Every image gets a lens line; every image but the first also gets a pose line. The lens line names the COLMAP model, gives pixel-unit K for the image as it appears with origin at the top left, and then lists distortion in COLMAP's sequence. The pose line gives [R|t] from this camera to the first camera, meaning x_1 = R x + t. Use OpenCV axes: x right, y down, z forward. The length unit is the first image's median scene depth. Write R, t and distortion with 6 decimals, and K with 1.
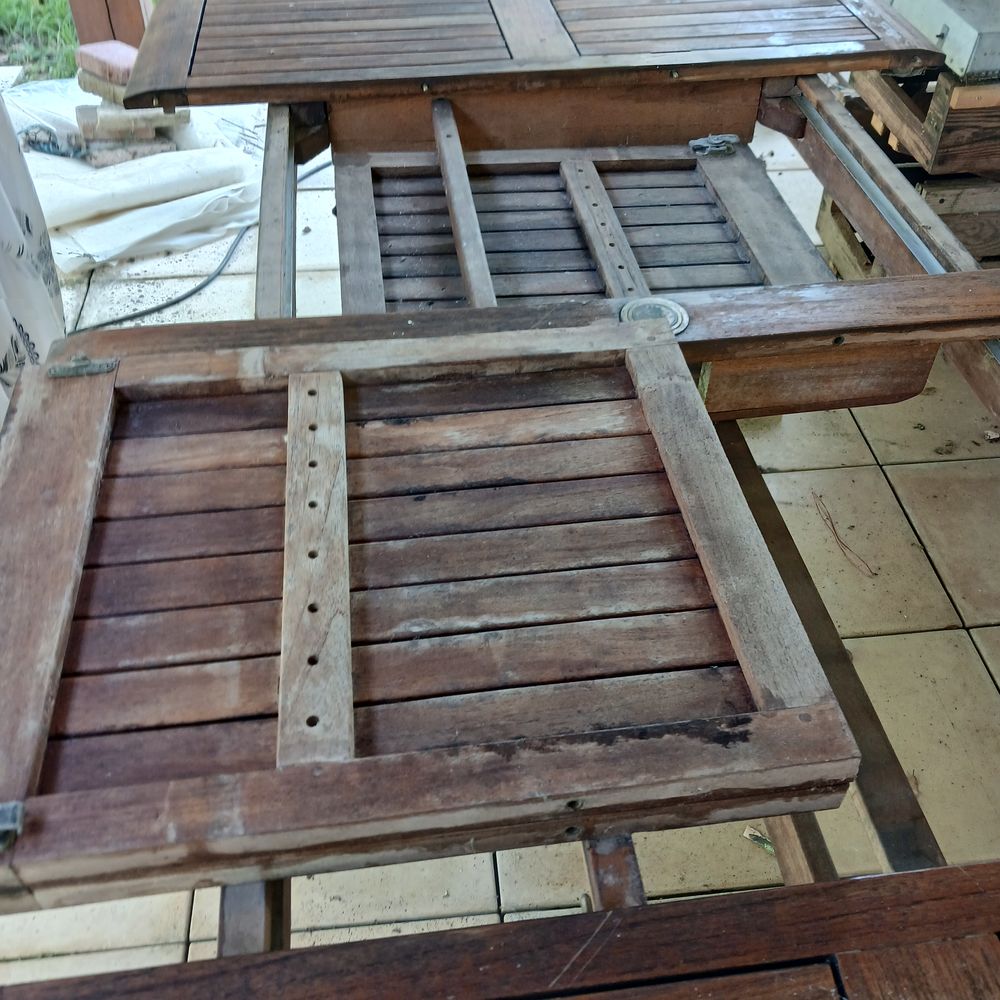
lens RADIAL K [[1040.8, 0, 504.0], [0, 1040.8, 513.0], [0, 0, 1]] dist [-0.007271, 0.000000]
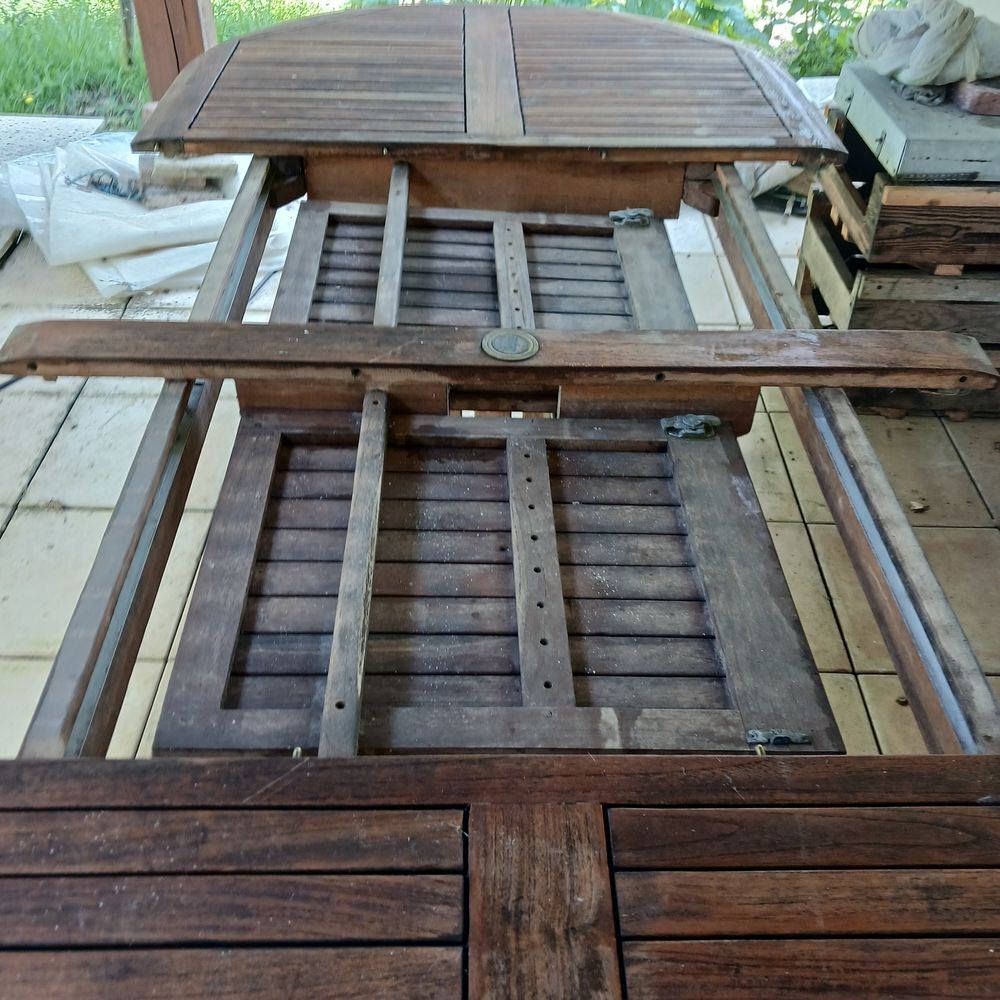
lens RADIAL K [[1040.8, 0, 516.4], [0, 1040.8, 512.7], [0, 0, 1]] dist [-0.007271, 0.000000]
pose [[0.994801, 0.085489, -0.055333, 0.165220], [-0.089217, 0.993631, -0.068830, 0.059464], [0.049096, 0.073409, 0.996093, -0.121580]]
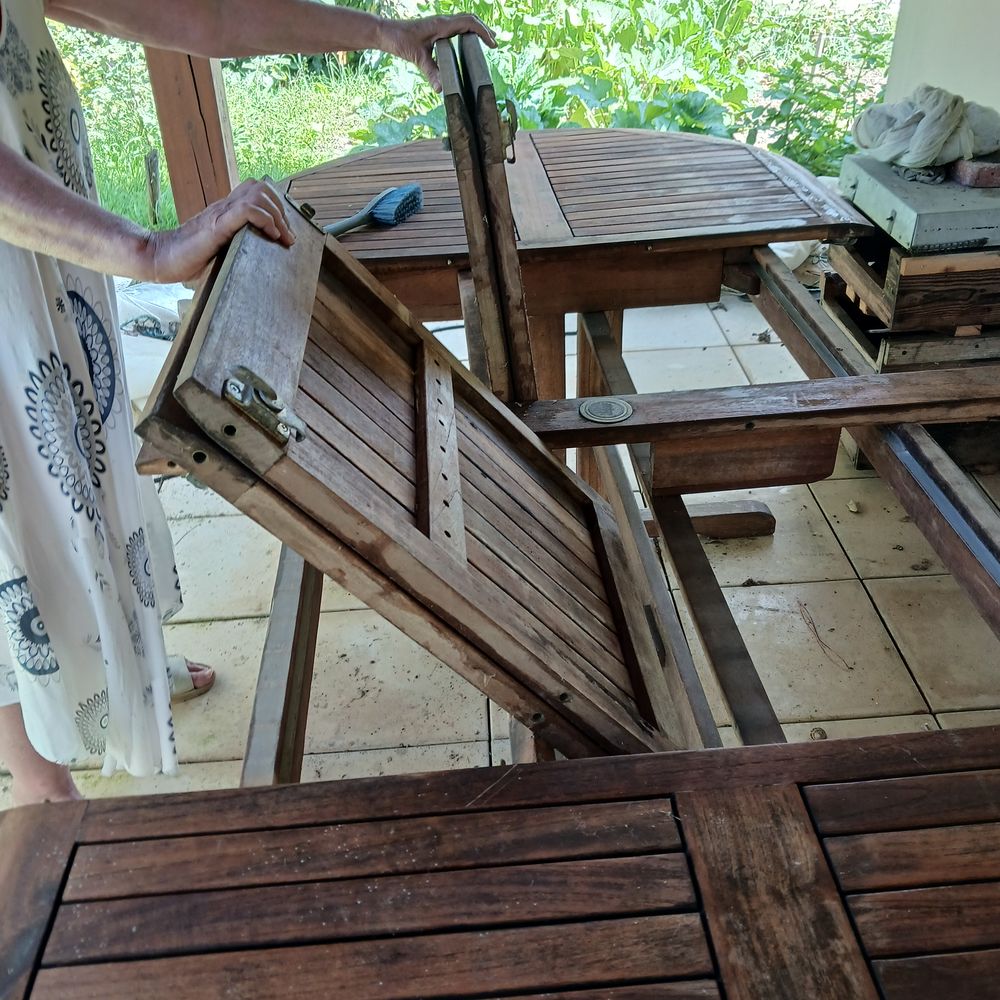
lens RADIAL K [[1040.8, 0, 505.2], [0, 1040.8, 518.9], [0, 0, 1]] dist [-0.007271, 0.000000]
pose [[0.997663, -0.004205, -0.068203, 0.075197], [-0.008242, 0.983413, -0.181196, 0.126493], [0.067833, 0.181334, 0.981079, -0.176982]]
